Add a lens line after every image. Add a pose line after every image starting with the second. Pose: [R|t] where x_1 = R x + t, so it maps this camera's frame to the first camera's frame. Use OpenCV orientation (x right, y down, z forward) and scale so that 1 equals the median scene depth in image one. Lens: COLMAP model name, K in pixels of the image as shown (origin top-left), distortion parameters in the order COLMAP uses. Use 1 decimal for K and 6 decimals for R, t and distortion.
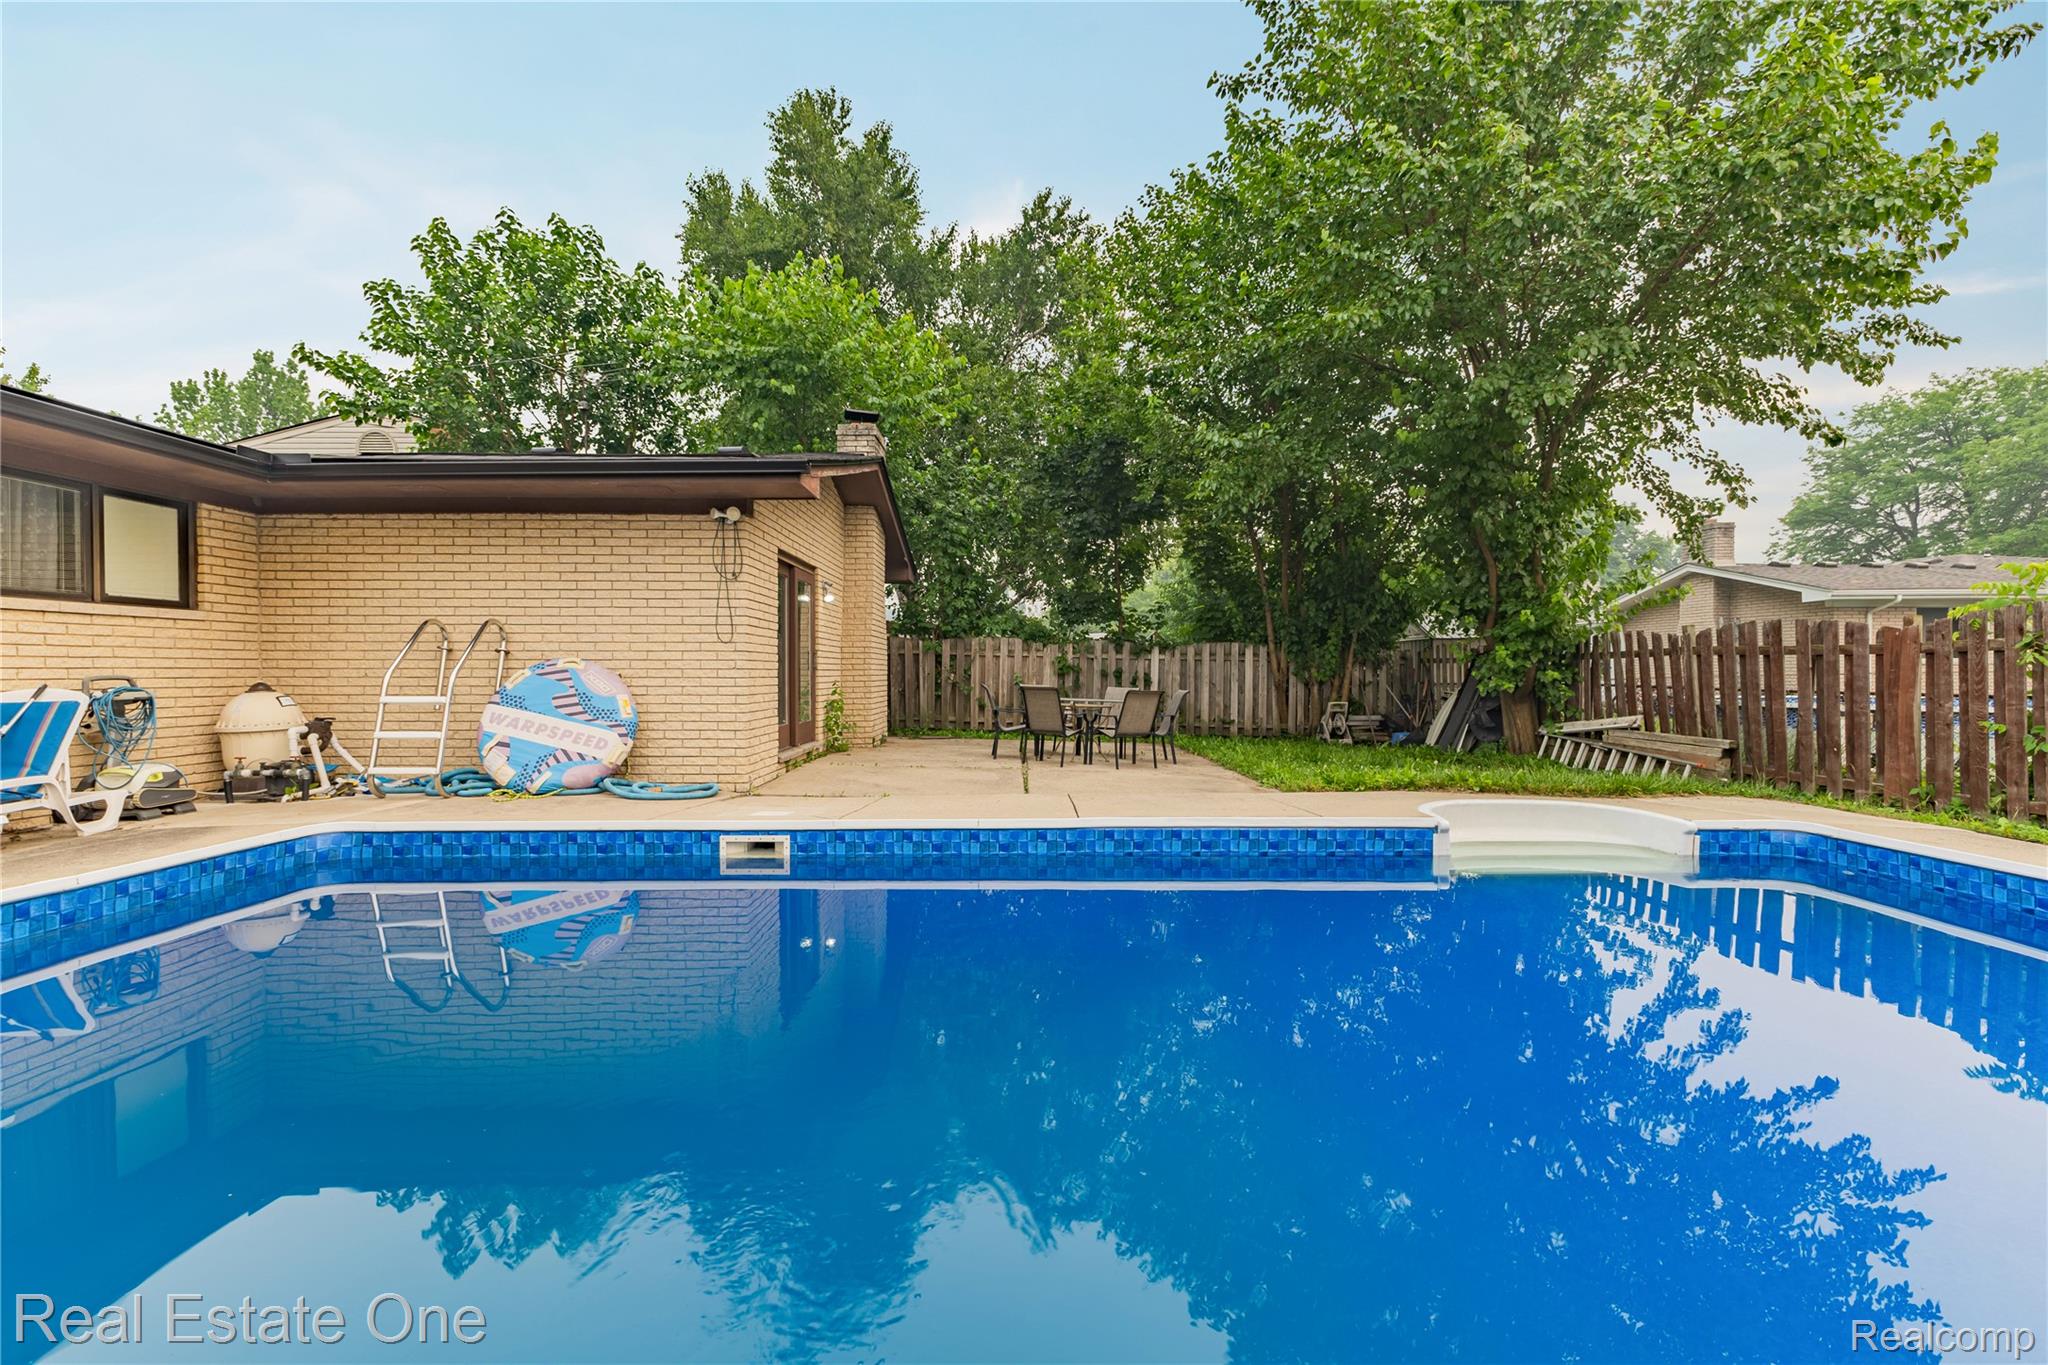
lens RADIAL K [[892.4, 0, 1027.6], [0, 892.4, 671.8], [0, 0, 1]] dist [0.008524, 0.000956]
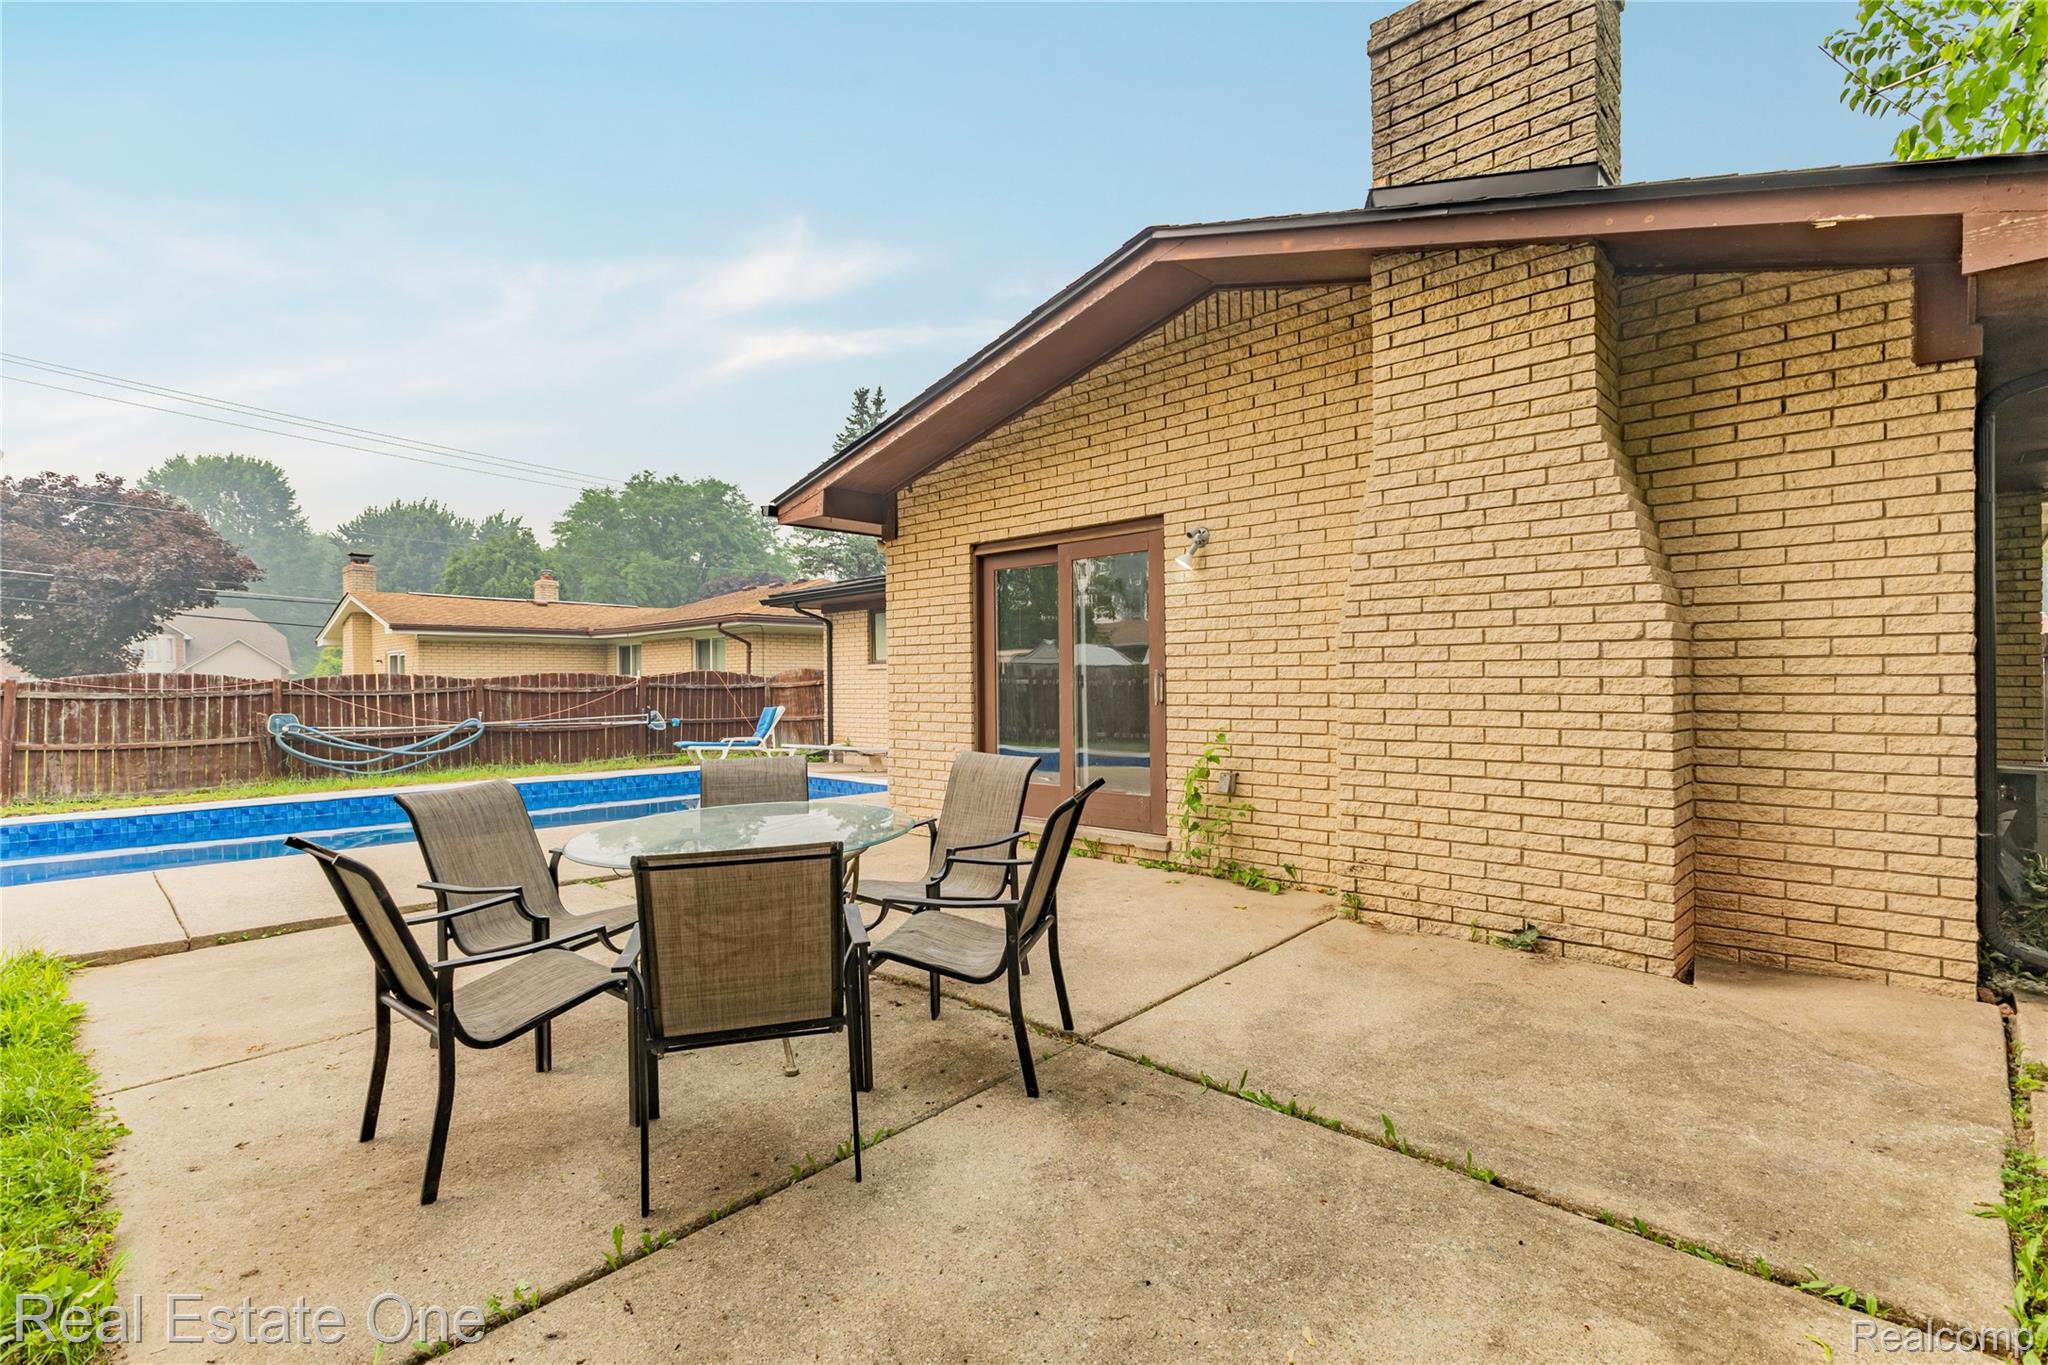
lens RADIAL K [[947.4, 0, 1026.4], [0, 947.4, 681.8], [0, 0, 1]] dist [0.001738, -0.002039]
pose [[-0.699032, 0.008848, -0.715036, 0.310645], [0.011005, 0.999938, 0.001615, -0.024434], [0.715006, -0.006740, -0.699086, 1.804461]]
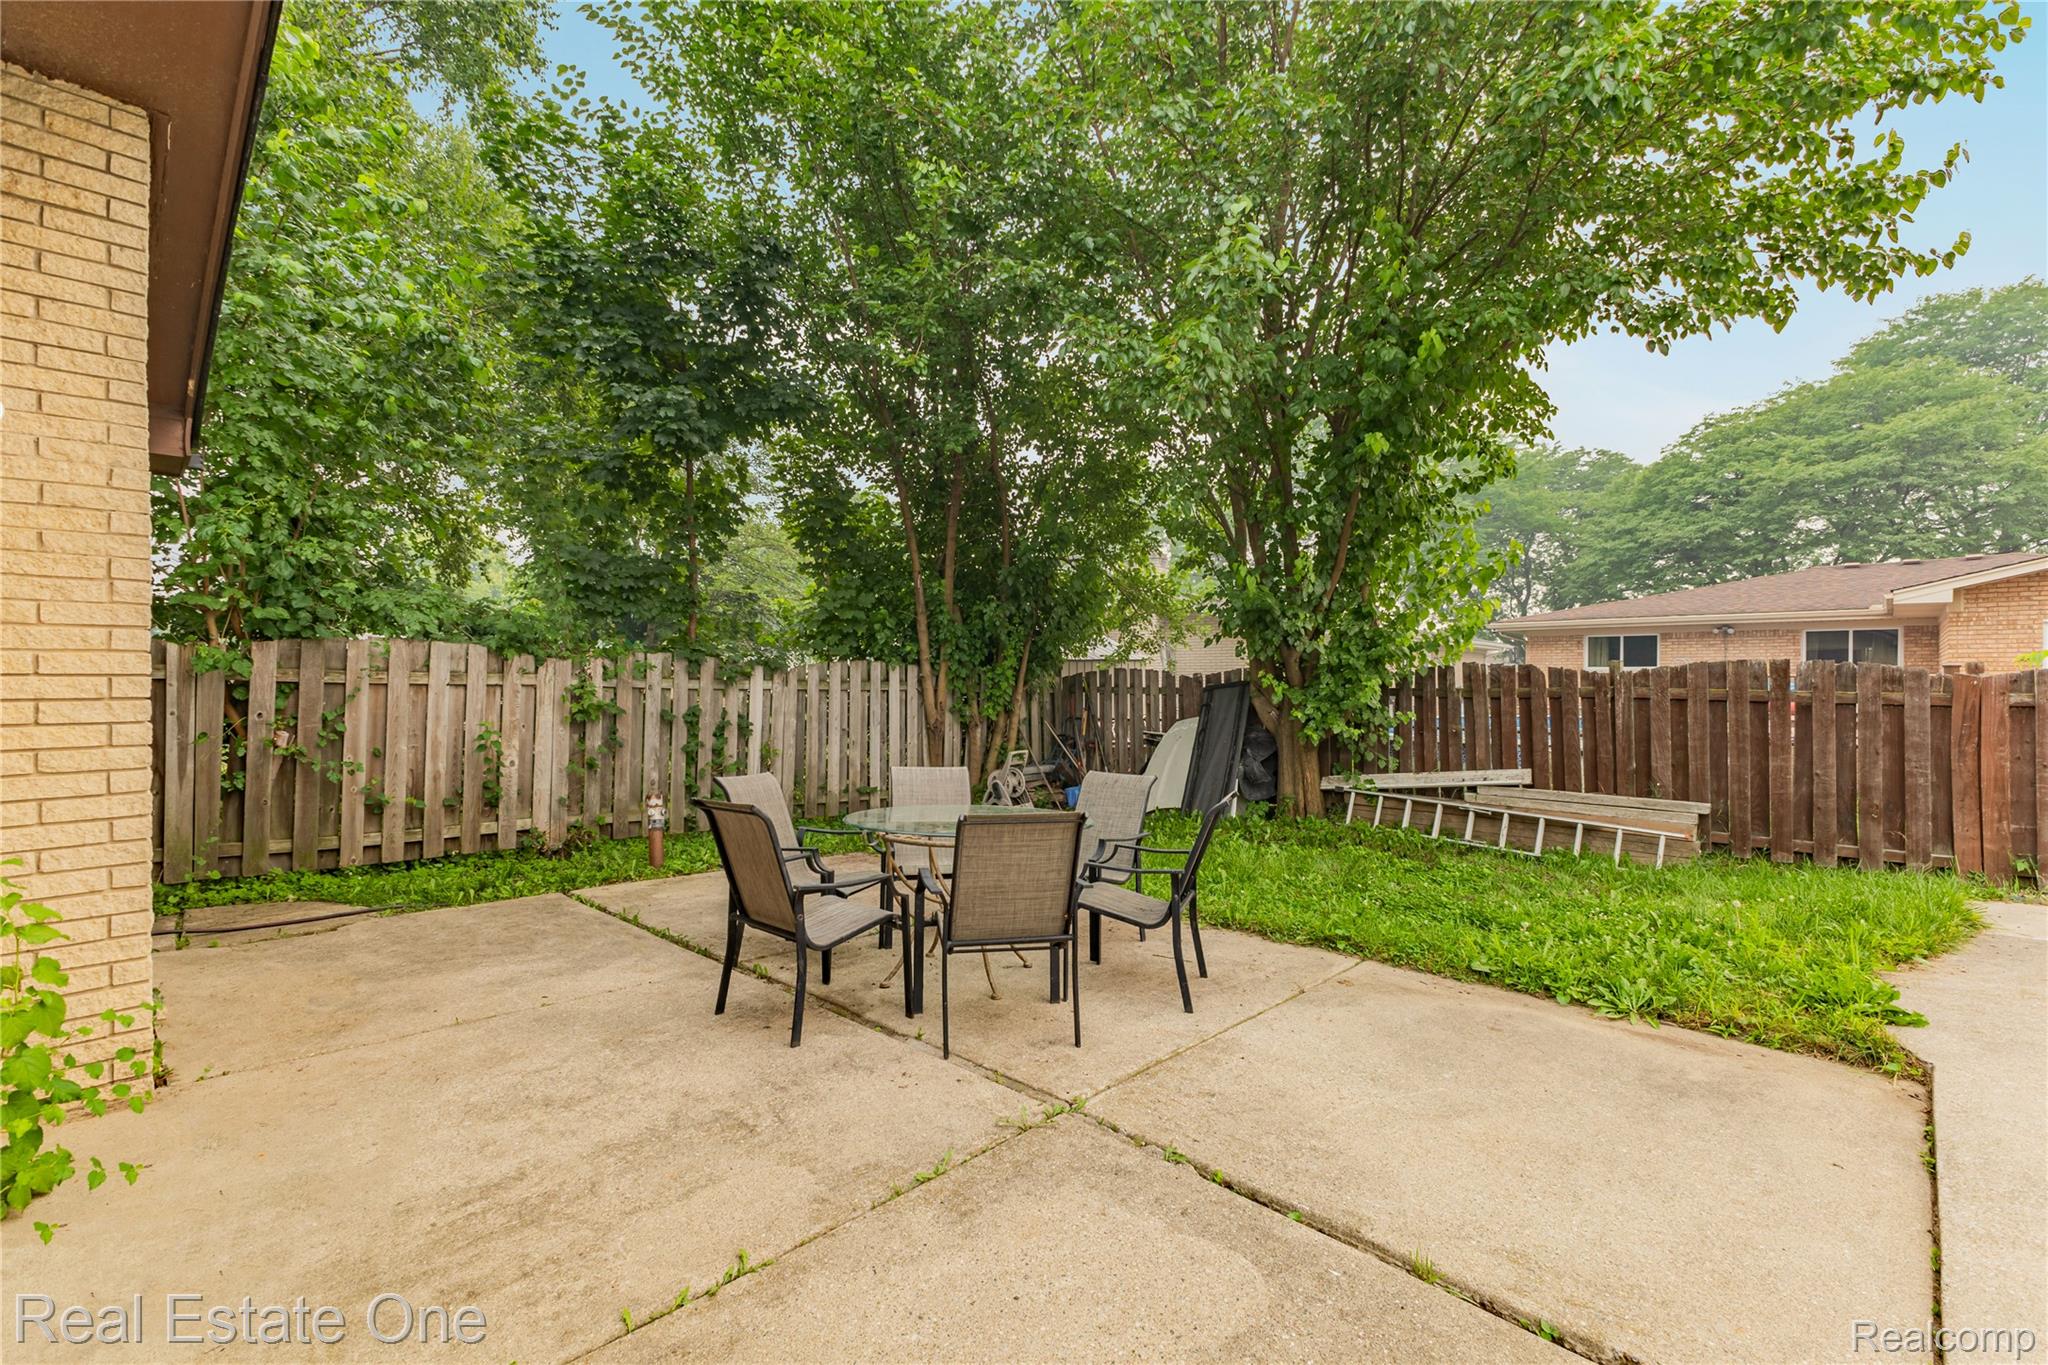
lens RADIAL K [[892.4, 0, 1048.5], [0, 892.4, 664.0], [0, 0, 1]] dist [0.008524, 0.000956]
pose [[0.689281, 0.014236, 0.724354, -0.281114], [-0.001890, 0.999839, -0.017852, -0.042145], [-0.724491, 0.010936, 0.689197, 0.989845]]
